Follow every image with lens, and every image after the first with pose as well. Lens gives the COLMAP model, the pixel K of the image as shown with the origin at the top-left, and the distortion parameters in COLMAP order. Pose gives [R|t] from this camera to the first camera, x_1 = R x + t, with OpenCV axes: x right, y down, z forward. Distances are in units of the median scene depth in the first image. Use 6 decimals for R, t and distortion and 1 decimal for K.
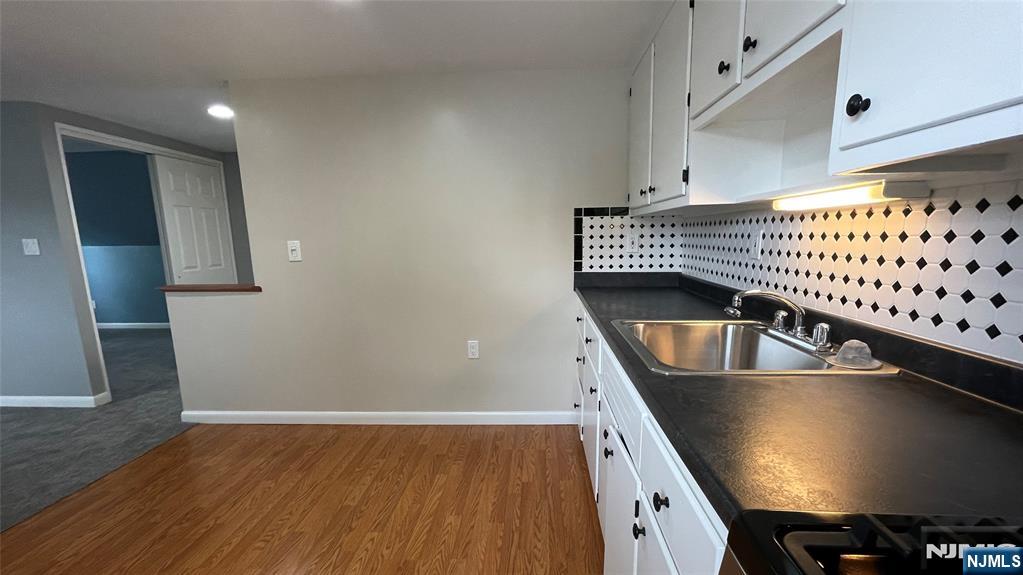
lens RADIAL K [[429.0, 0, 508.8], [0, 429.0, 312.8], [0, 0, 1]] dist [-0.007176, 0.000699]
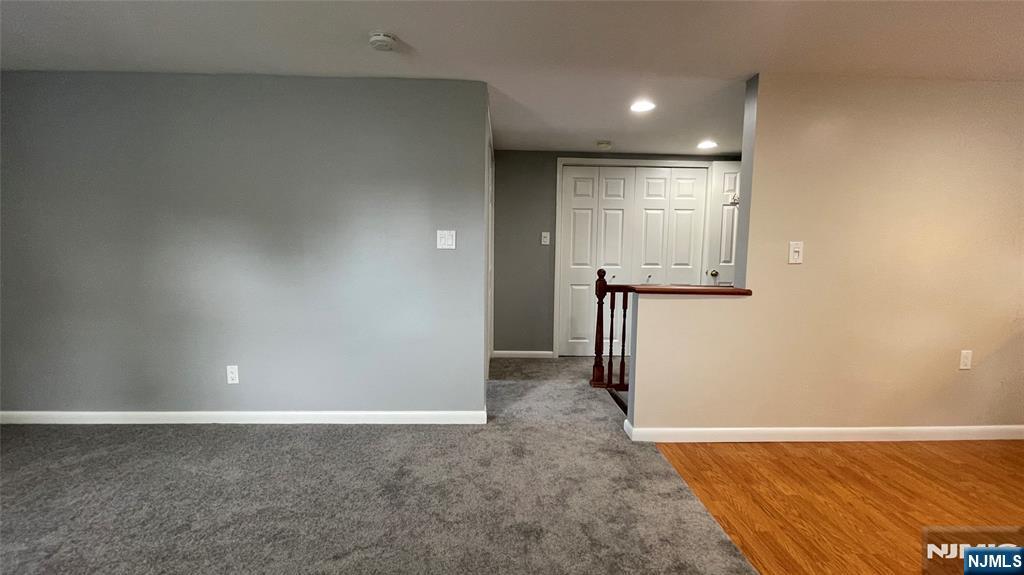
lens RADIAL K [[413.6, 0, 507.9], [0, 413.6, 288.0], [0, 0, 1]] dist [-0.002171, 0.000138]
pose [[0.996750, 0.019916, 0.078056, -1.246333], [-0.013968, 0.997009, -0.076014, 0.010592], [-0.079337, 0.074676, 0.994047, 0.166574]]
